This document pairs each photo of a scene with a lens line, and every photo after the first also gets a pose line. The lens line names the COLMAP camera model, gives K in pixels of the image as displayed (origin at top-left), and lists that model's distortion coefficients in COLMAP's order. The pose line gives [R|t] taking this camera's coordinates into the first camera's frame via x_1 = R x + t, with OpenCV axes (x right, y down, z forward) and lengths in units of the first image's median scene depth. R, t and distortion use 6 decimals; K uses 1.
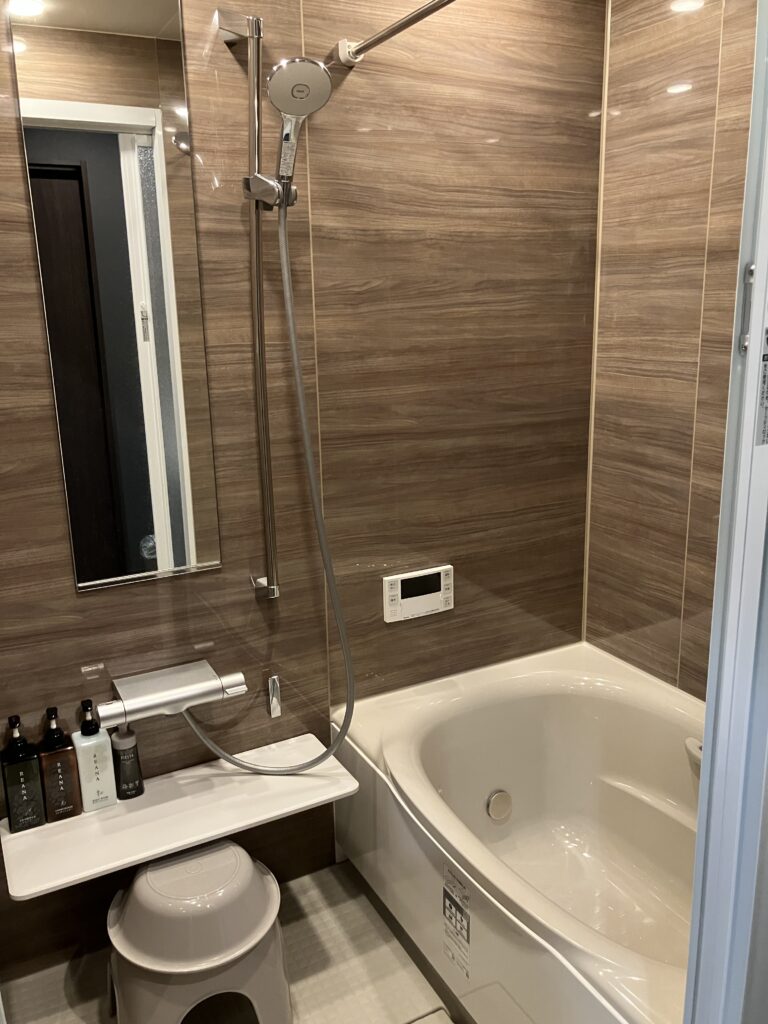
lens RADIAL K [[859.3, 0, 372.3], [0, 859.3, 520.5], [0, 0, 1]] dist [0.035149, -0.037414]
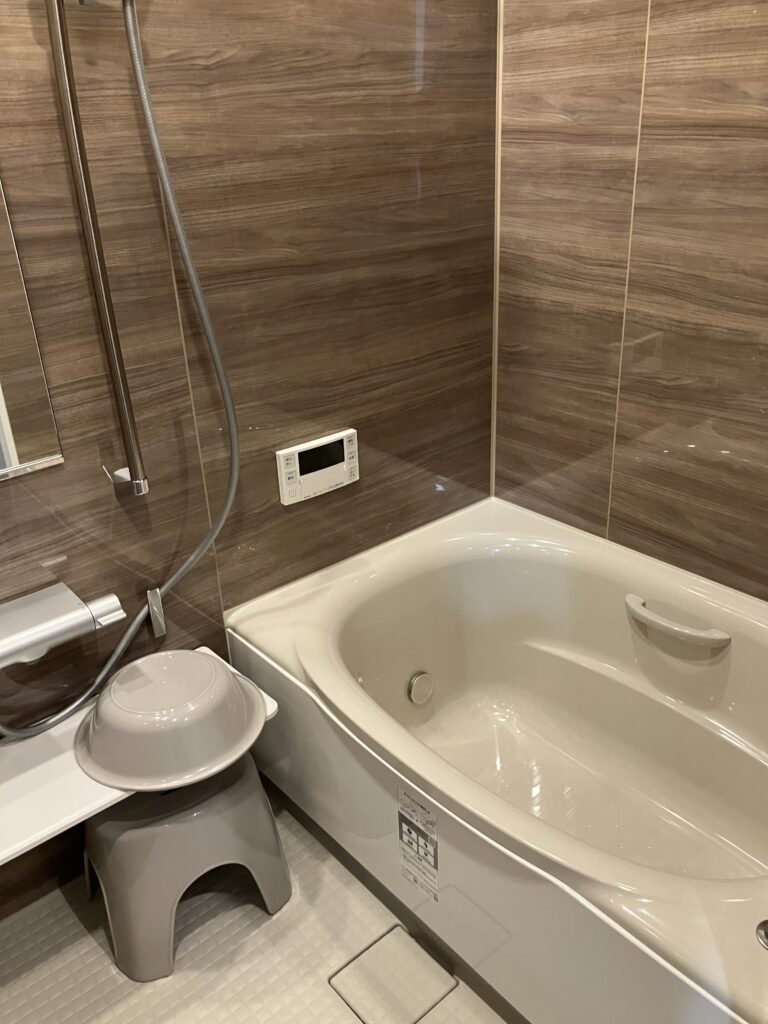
lens RADIAL K [[859.3, 0, 382.1], [0, 859.3, 535.2], [0, 0, 1]] dist [0.035149, -0.037414]
pose [[0.973771, -0.117384, 0.194911, -0.055869], [0.077173, 0.976259, 0.202392, -0.015690], [-0.214042, -0.182042, 0.959712, 0.185074]]
